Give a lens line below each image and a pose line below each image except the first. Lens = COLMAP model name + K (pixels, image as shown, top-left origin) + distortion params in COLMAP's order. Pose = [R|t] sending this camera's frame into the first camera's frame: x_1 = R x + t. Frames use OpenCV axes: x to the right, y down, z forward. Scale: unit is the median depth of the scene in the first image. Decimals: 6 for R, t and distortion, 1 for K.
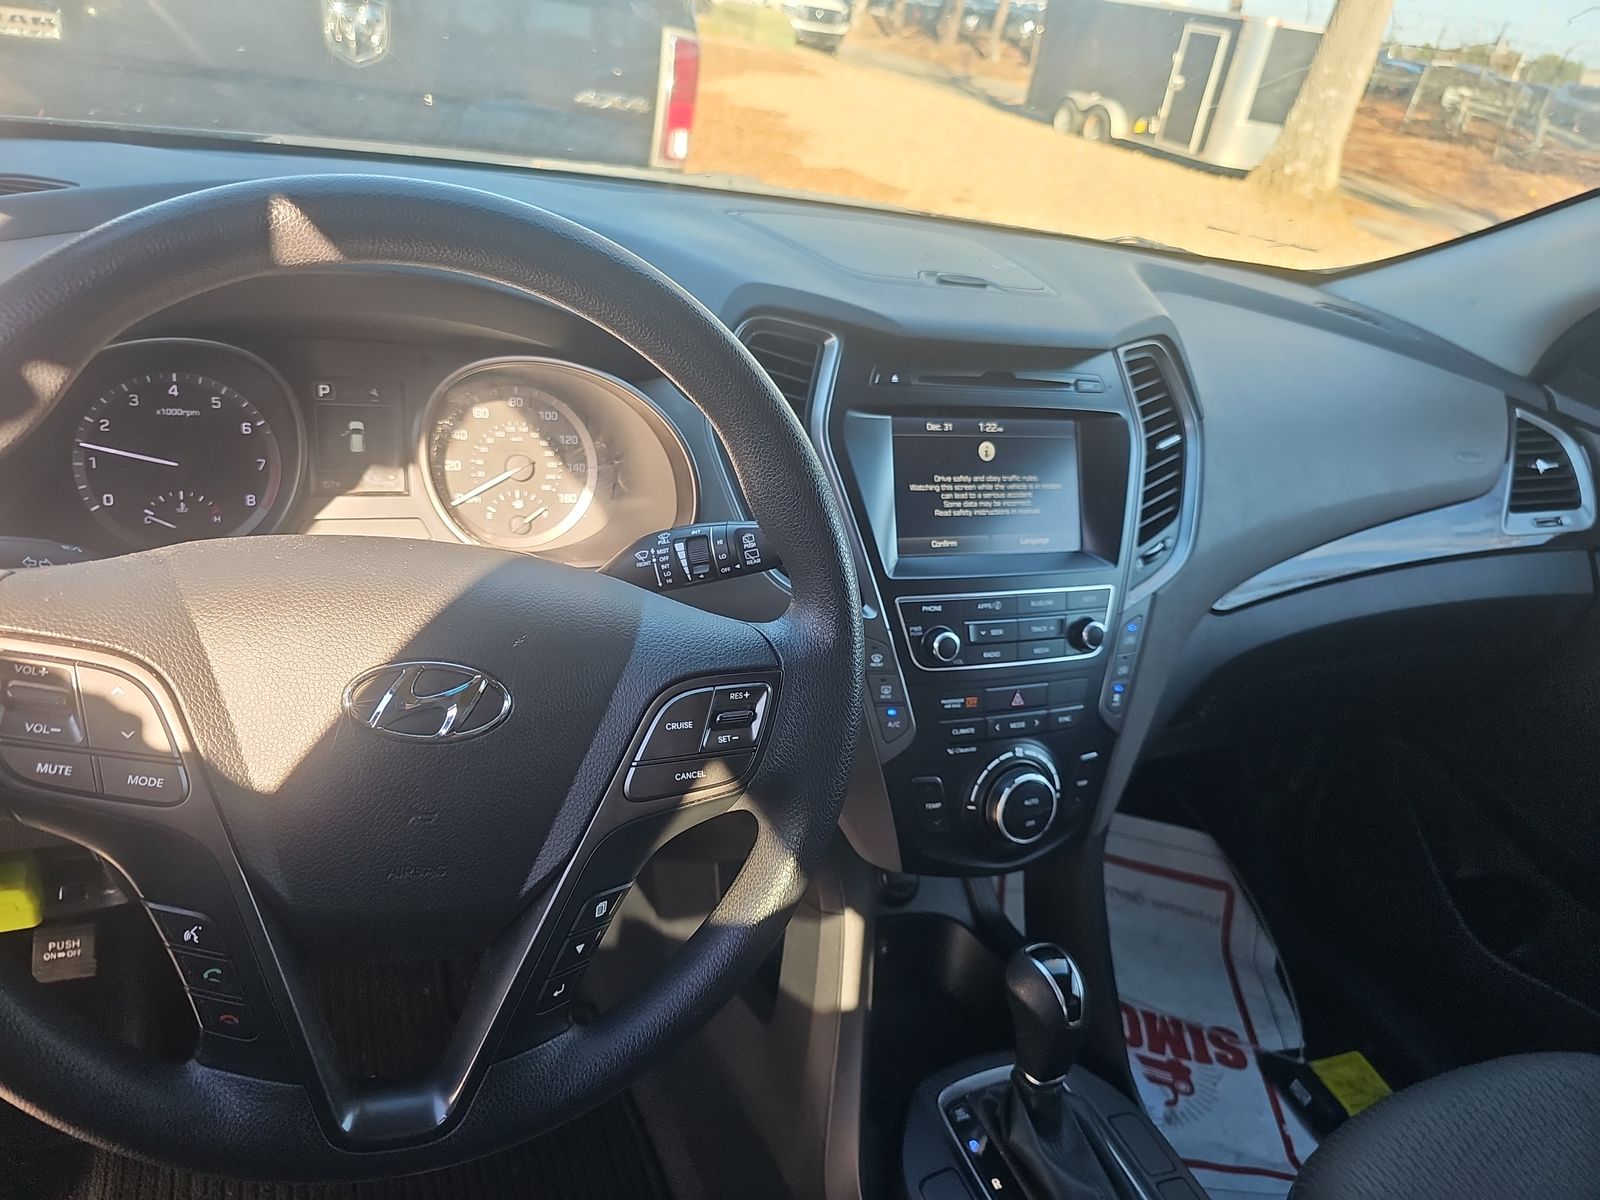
lens RADIAL K [[1074.2, 0, 800.7], [0, 1074.2, 578.3], [0, 0, 1]] dist [0.033400, -0.044066]
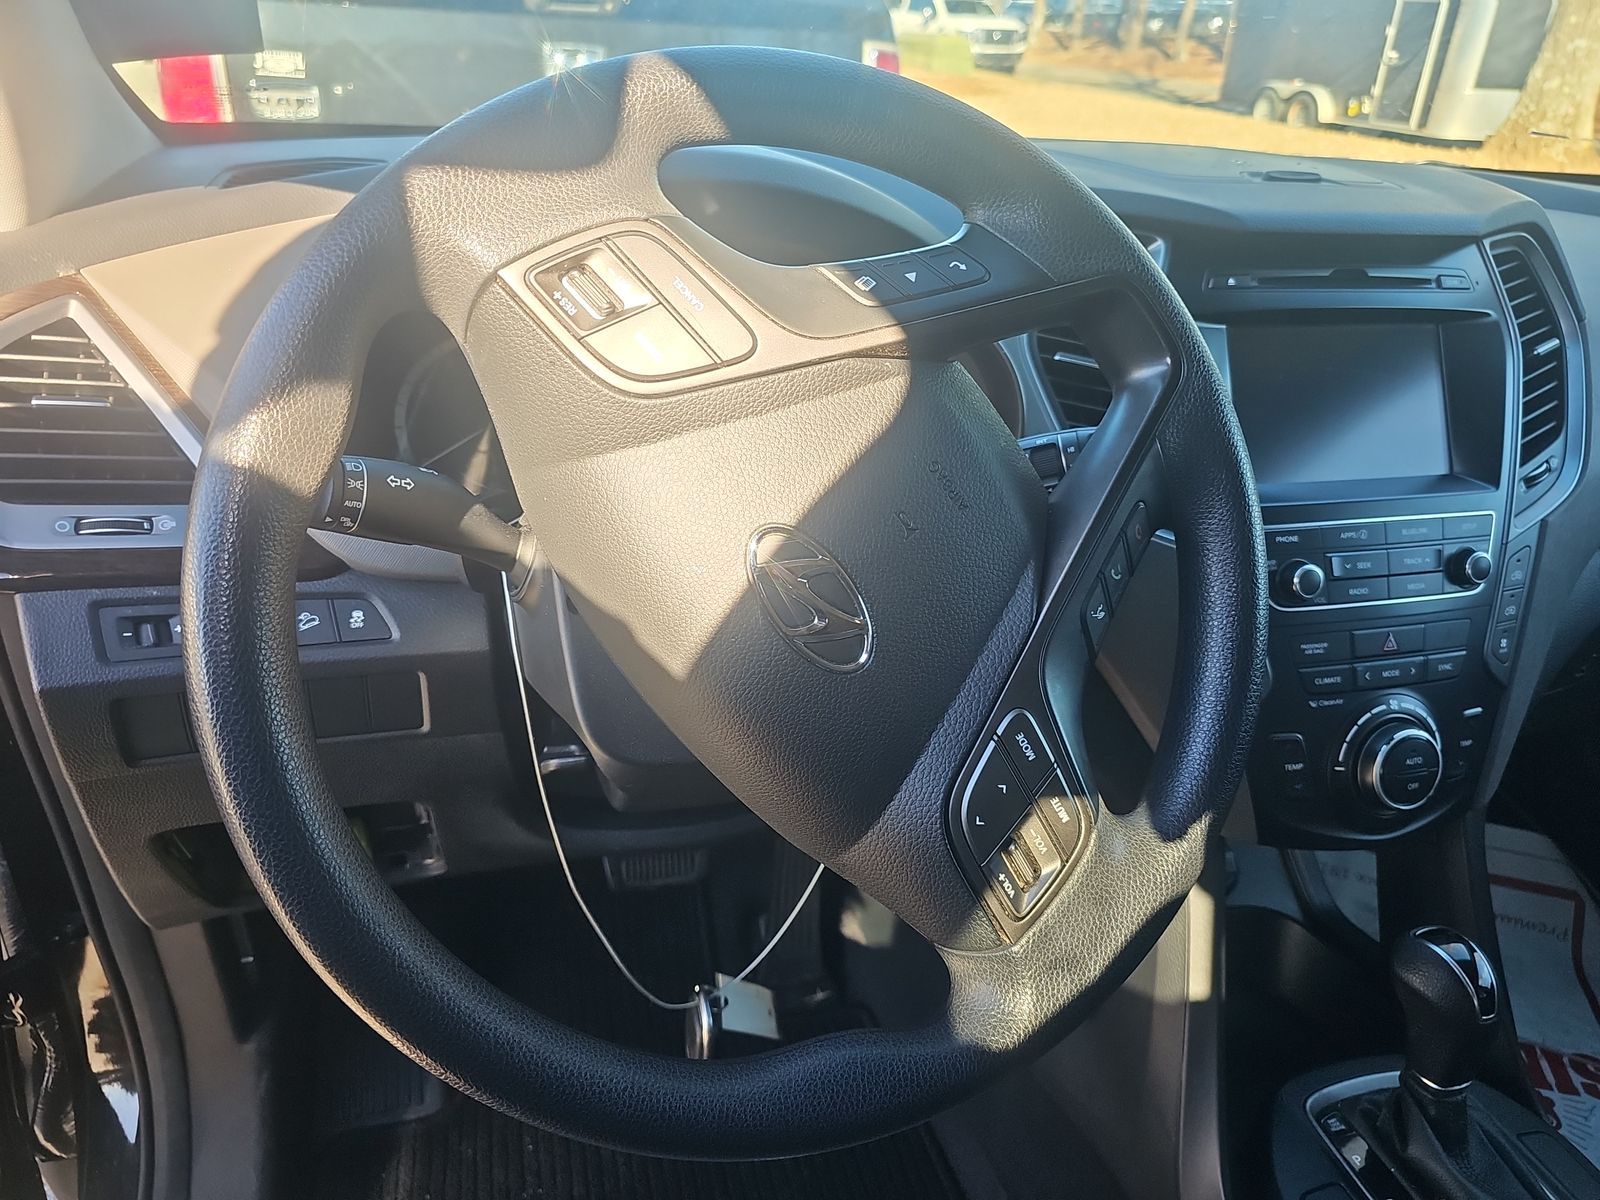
lens RADIAL K [[1072.7, 0, 800.0], [0, 1072.7, 600.0], [0, 0, 1]] dist [-0.000846, -0.002441]
pose [[0.985111, -0.039639, -0.167289, -0.112231], [0.036286, 0.999075, -0.023054, 0.074946], [0.168048, 0.016640, 0.985638, 0.065064]]
